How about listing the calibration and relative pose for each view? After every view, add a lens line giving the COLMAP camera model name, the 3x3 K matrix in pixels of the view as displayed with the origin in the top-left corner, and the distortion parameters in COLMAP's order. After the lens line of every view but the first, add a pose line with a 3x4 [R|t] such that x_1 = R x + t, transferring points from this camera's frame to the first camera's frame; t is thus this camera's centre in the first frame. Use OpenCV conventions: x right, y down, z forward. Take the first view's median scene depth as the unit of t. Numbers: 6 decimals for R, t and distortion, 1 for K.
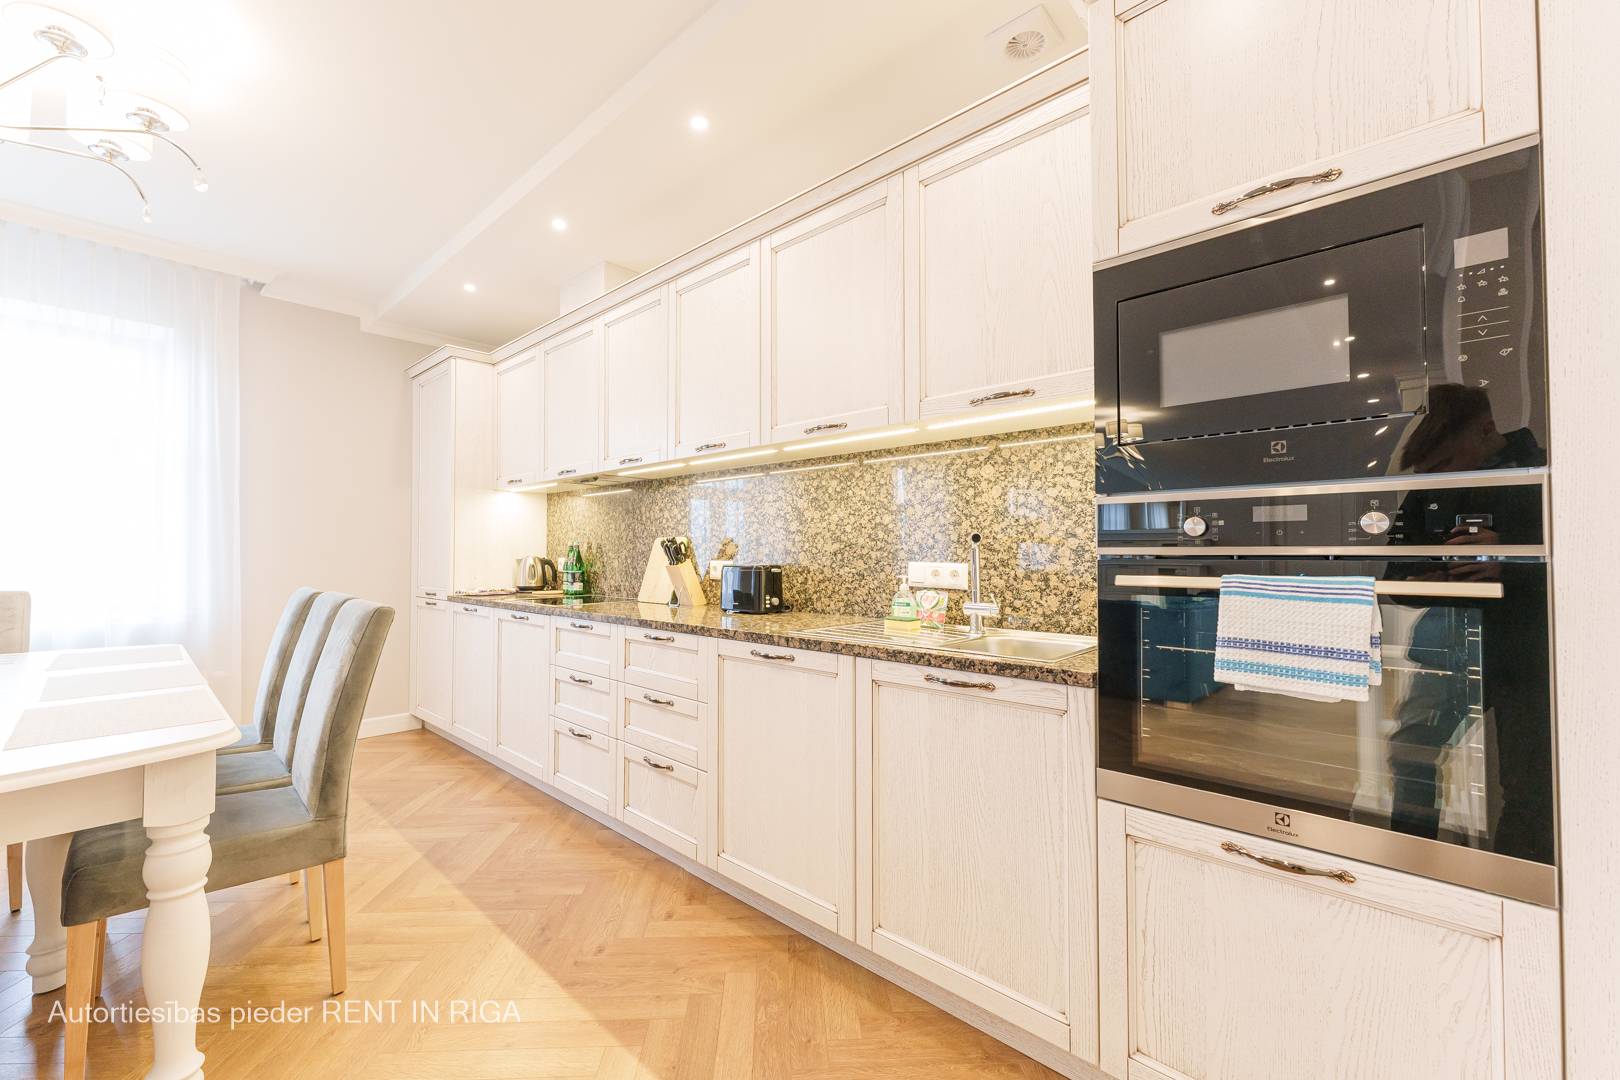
lens RADIAL K [[653.1, 0, 804.5], [0, 653.1, 541.8], [0, 0, 1]] dist [0.001892, 0.001046]
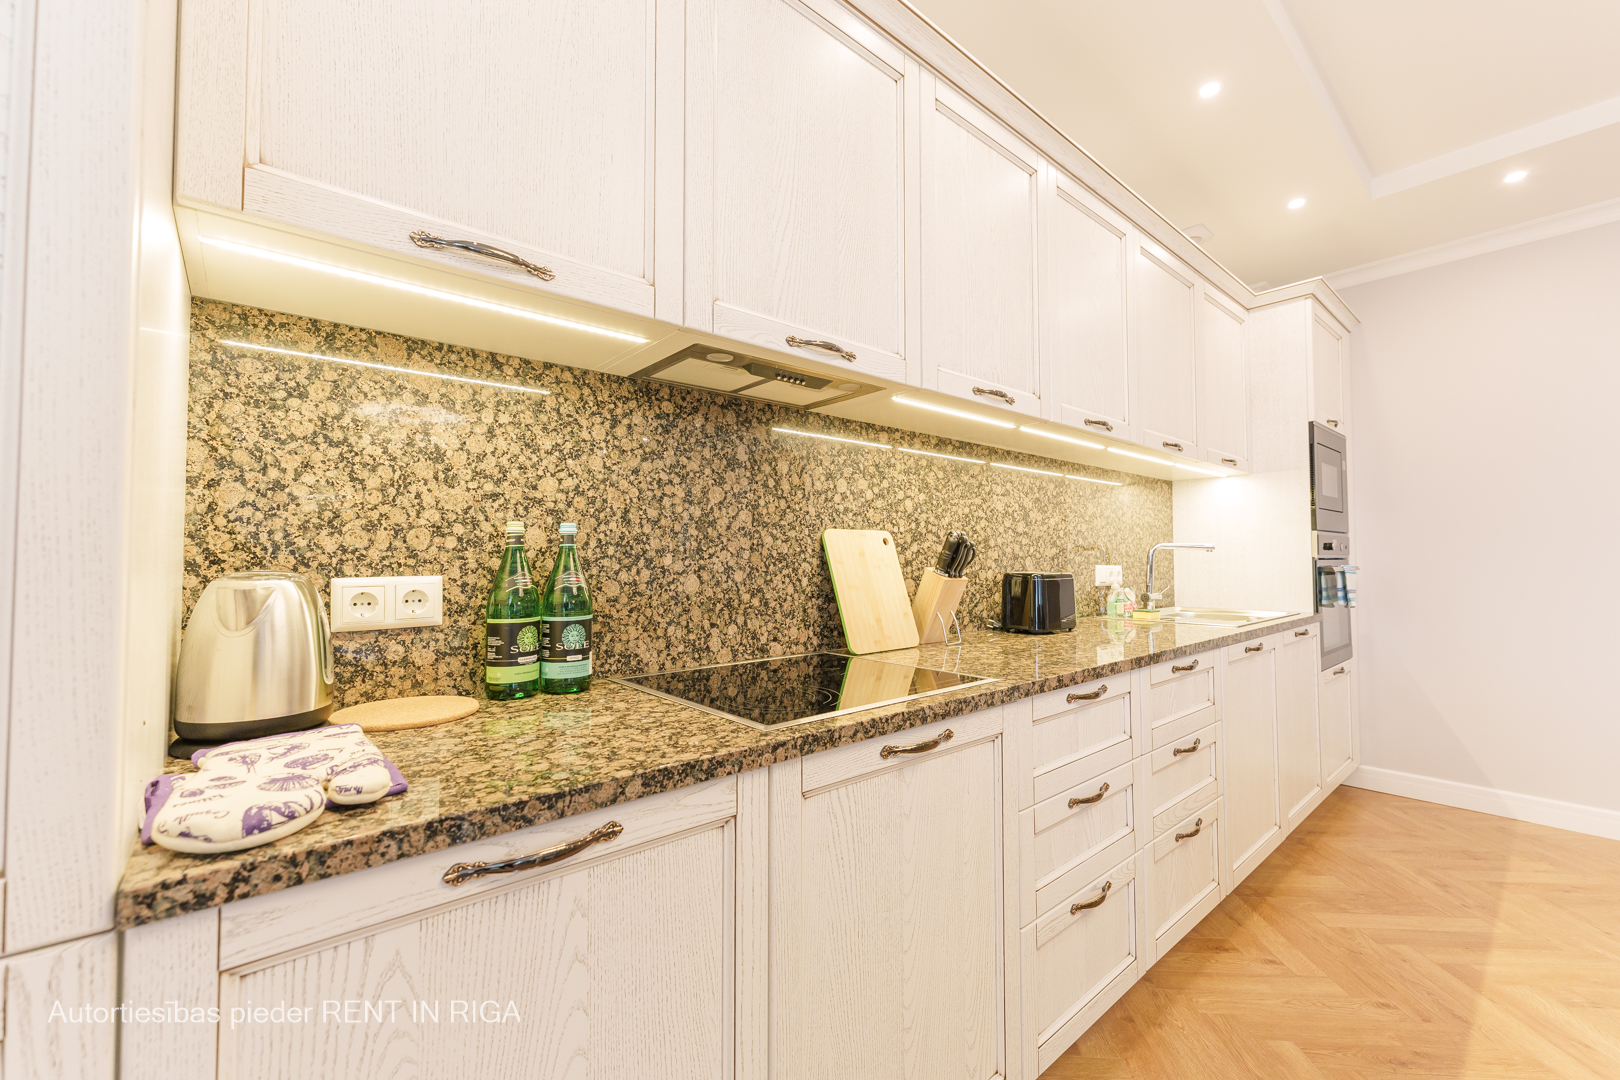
lens RADIAL K [[653.1, 0, 808.9], [0, 653.1, 541.7], [0, 0, 1]] dist [0.001892, 0.001046]
pose [[0.113863, 0.026239, 0.993150, -1.016733], [-0.013870, 0.999596, -0.024819, 0.023575], [-0.993400, -0.010949, 0.114180, 1.314371]]
